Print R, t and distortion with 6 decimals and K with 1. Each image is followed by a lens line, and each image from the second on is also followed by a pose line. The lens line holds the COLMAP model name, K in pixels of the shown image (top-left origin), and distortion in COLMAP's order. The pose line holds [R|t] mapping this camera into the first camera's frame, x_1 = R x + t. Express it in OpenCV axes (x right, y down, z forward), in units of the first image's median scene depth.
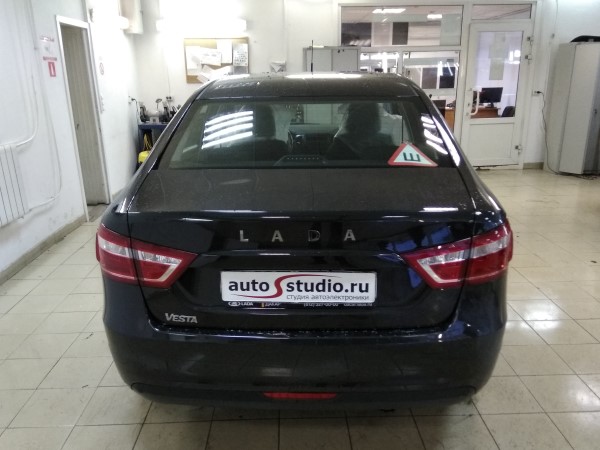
lens RADIAL K [[515.1, 0, 278.2], [0, 515.1, 229.5], [0, 0, 1]] dist [0.055758, -0.072713]
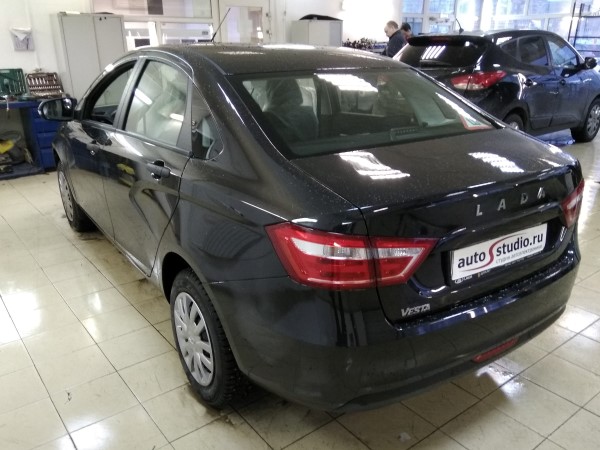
lens RADIAL K [[515.1, 0, 273.6], [0, 515.1, 226.7], [0, 0, 1]] dist [0.055758, -0.072713]
pose [[0.815101, -0.183712, 0.549418, -0.913420], [0.159030, 0.982909, 0.092730, -0.107902], [-0.557064, 0.011789, 0.830386, 0.374267]]
